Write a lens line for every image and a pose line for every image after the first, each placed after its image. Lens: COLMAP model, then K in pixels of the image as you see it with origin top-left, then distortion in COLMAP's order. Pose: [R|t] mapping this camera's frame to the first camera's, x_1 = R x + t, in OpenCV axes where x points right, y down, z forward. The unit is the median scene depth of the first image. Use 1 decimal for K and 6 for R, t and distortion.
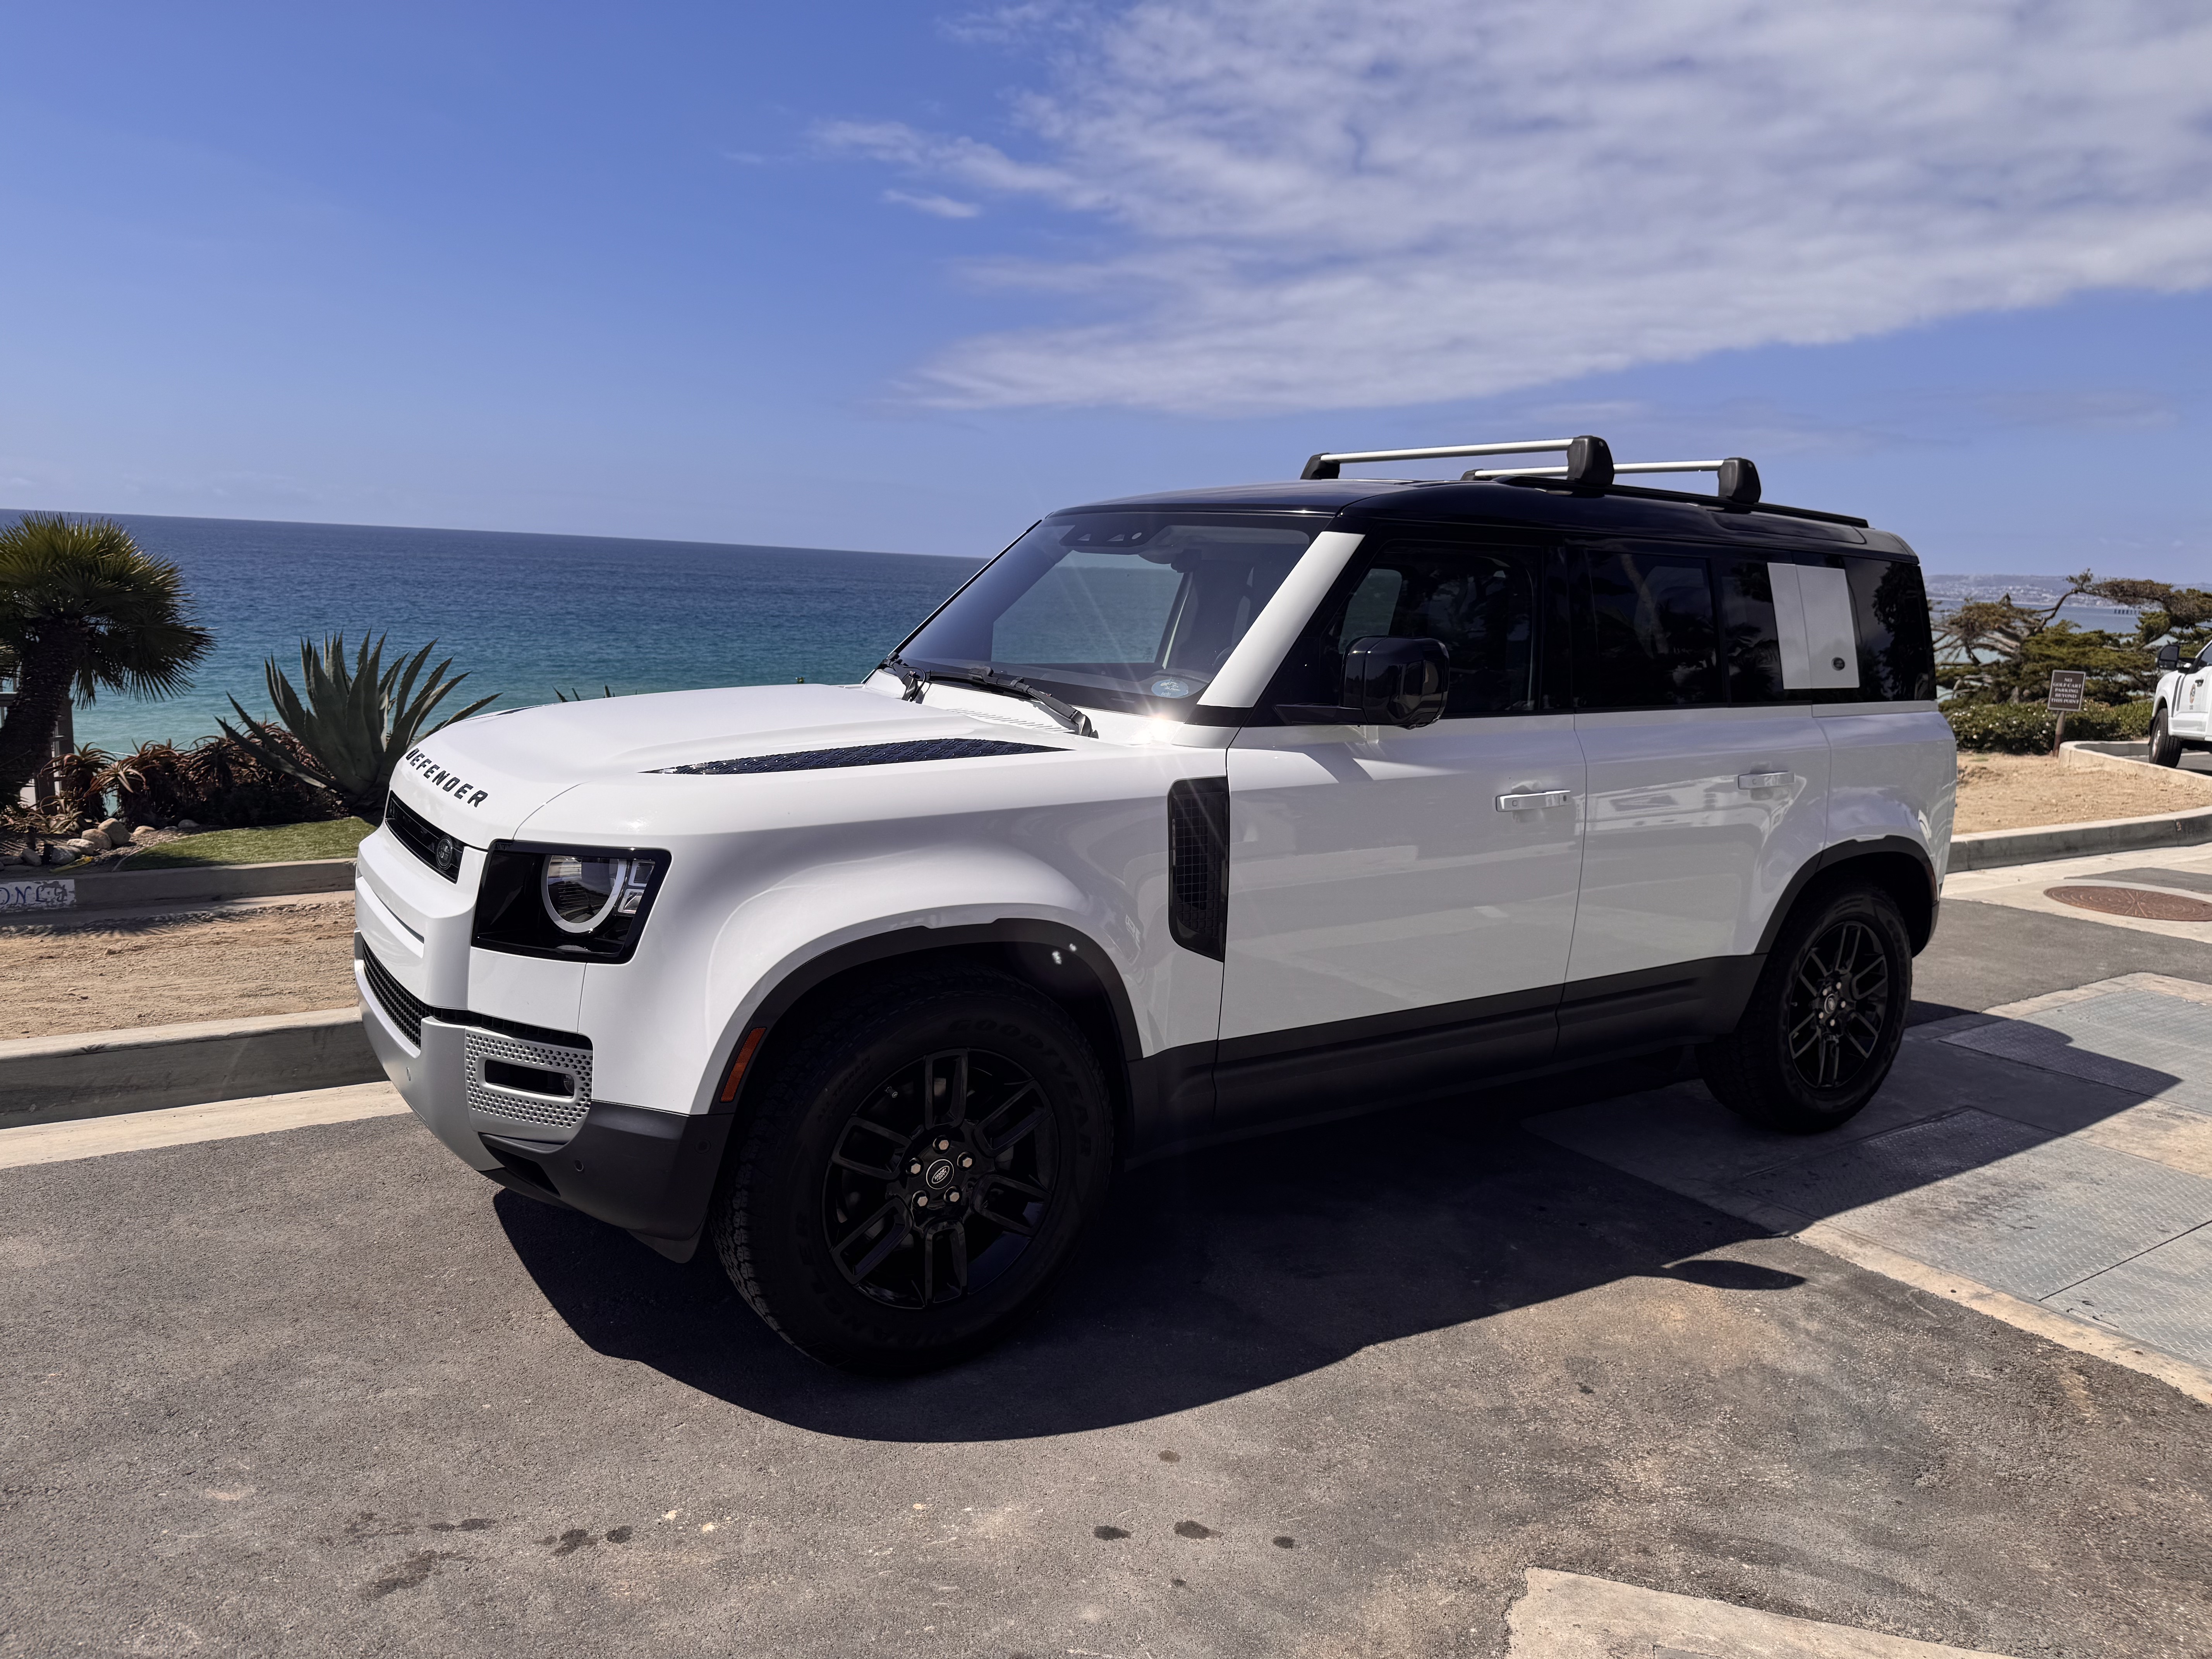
lens RADIAL K [[1569.0, 0, 1107.4], [0, 1569.0, 801.2], [0, 0, 1]] dist [-0.003038, -0.004335]
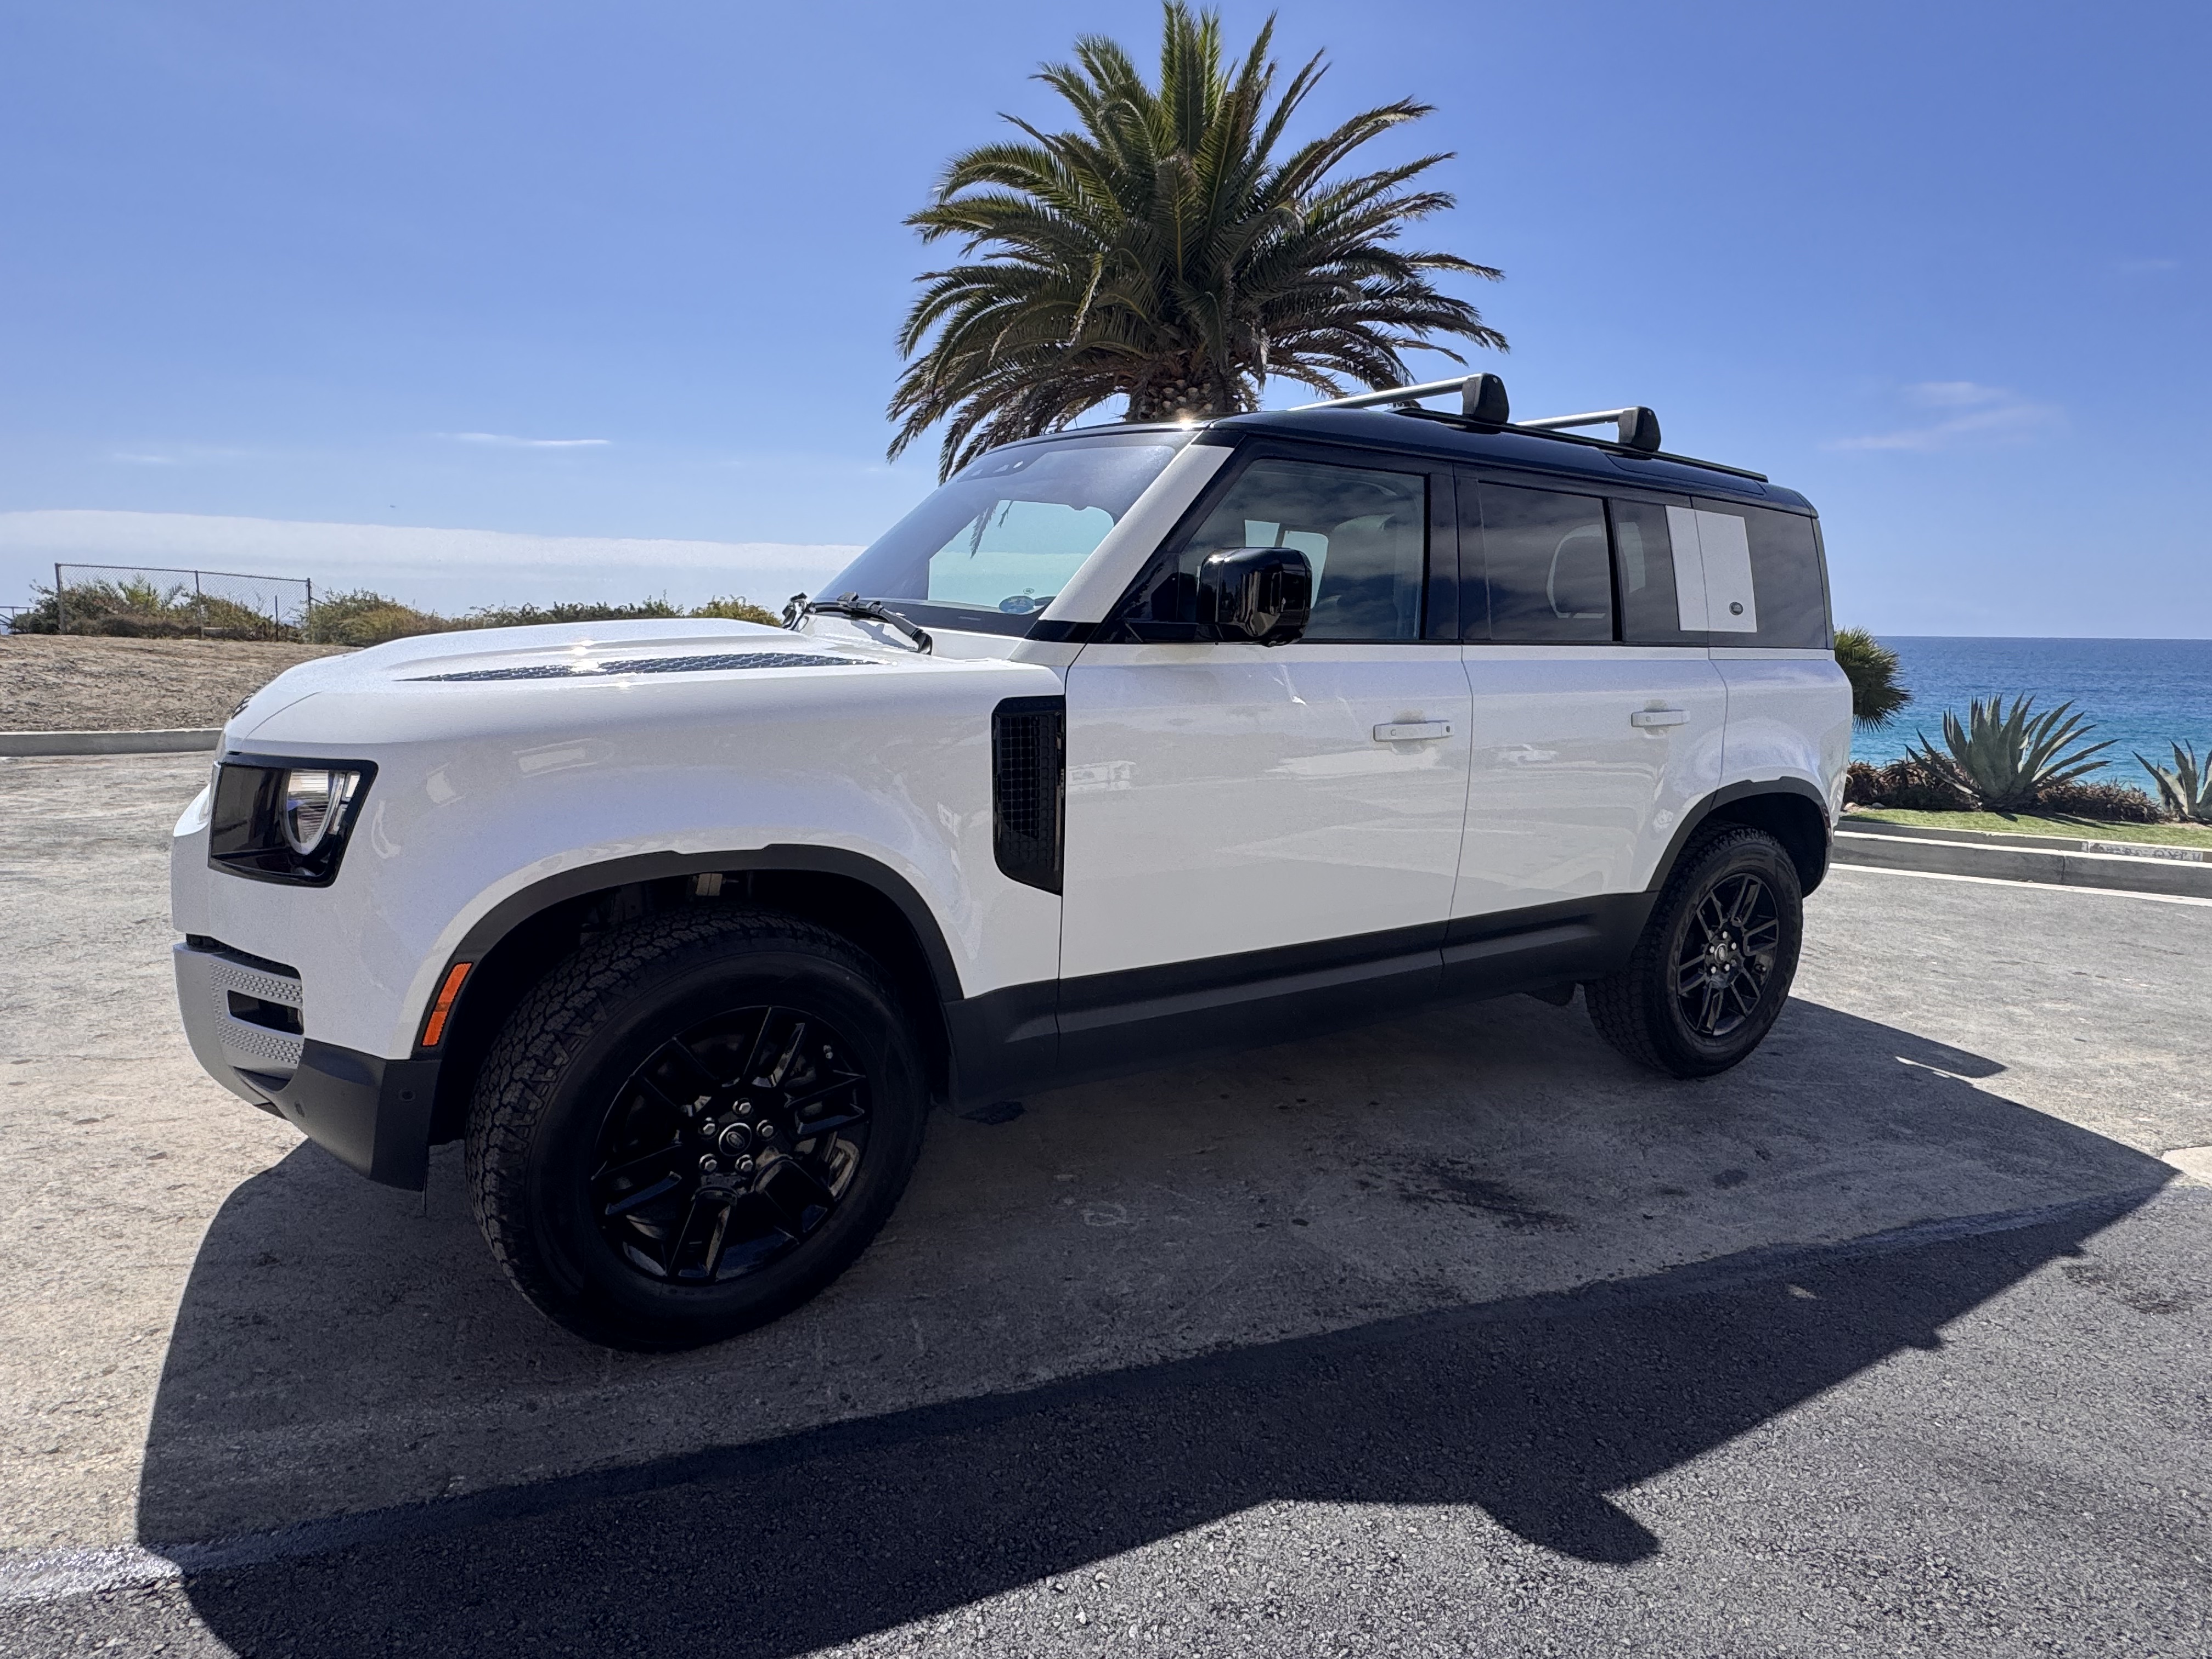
lens RADIAL K [[1175.9, 0, 1099.9], [0, 1175.9, 817.9], [0, 0, 1]] dist [0.001686, 0.000234]
pose [[0.998634, 0.004730, -0.052028, 0.121612], [-0.003006, 0.999445, 0.033172, 0.030034], [0.052156, -0.032970, 0.998095, 0.272351]]
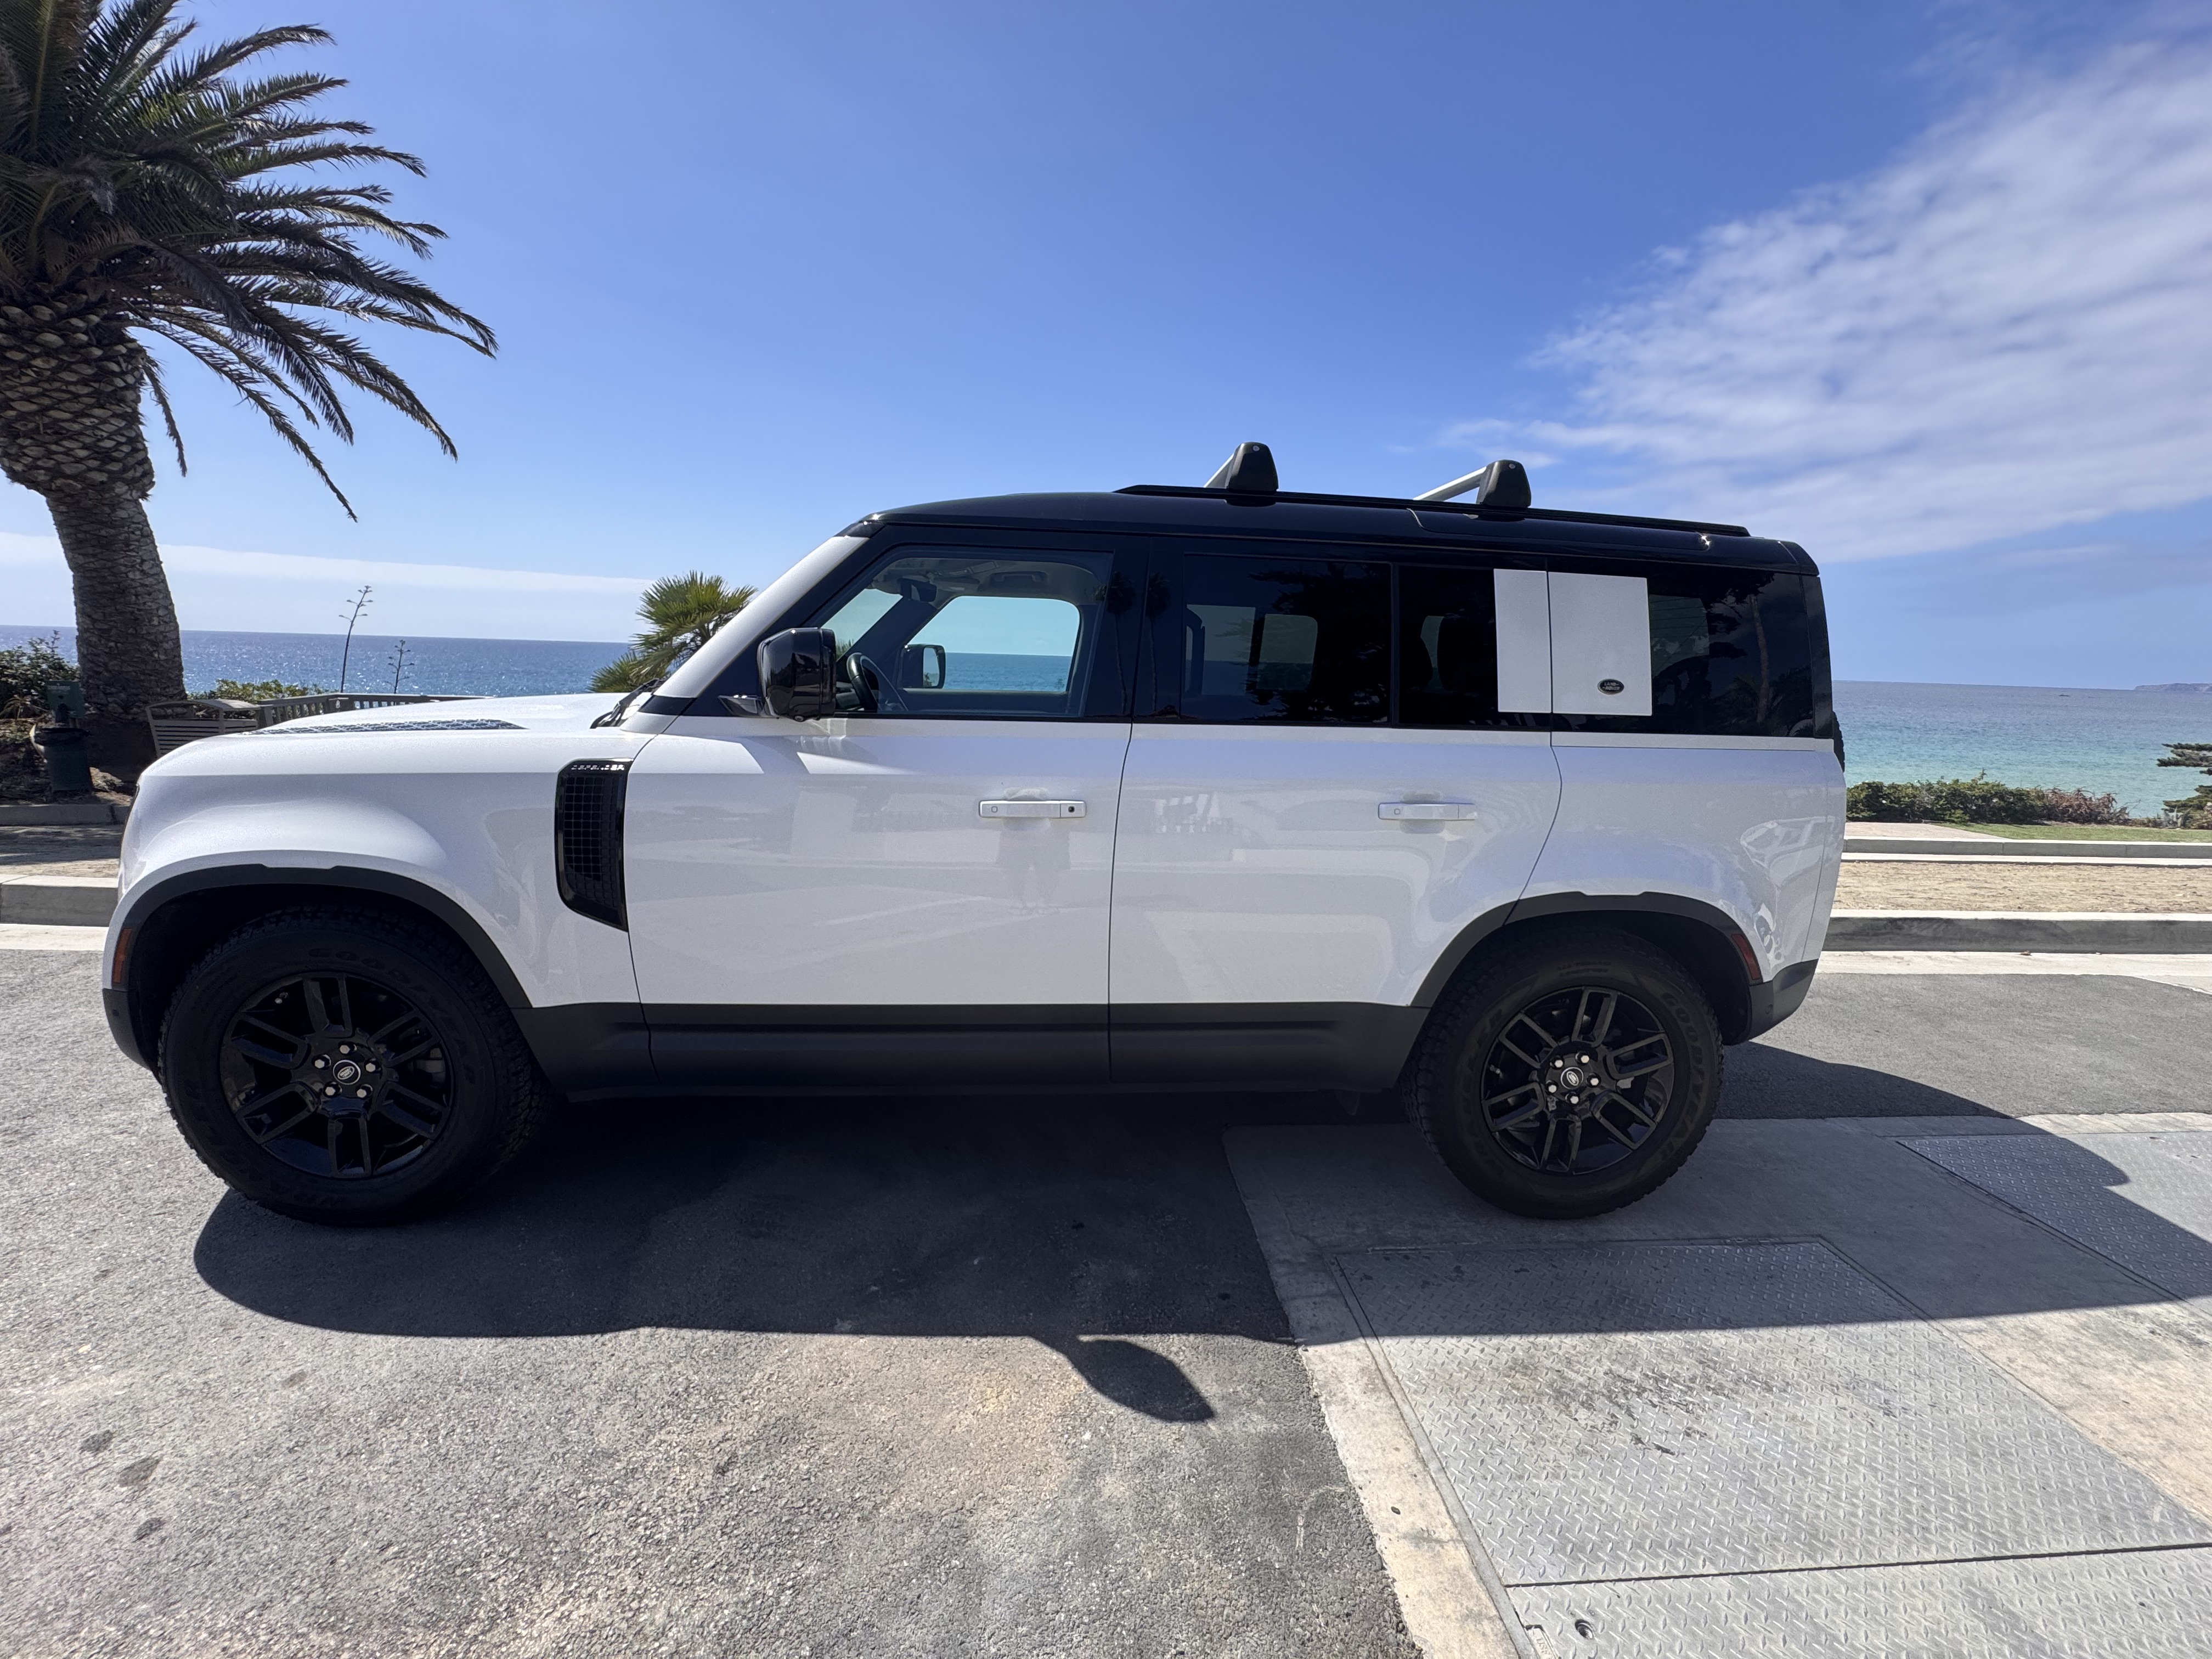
lens RADIAL K [[889.4, 0, 1106.0], [0, 889.4, 829.5], [0, 0, 1]] dist [-0.002895, -0.000573]
pose [[0.868256, 0.069760, -0.491187, 0.600123], [-0.066606, 0.997492, 0.023931, -0.004424], [0.491625, 0.011938, 0.870725, 0.568046]]
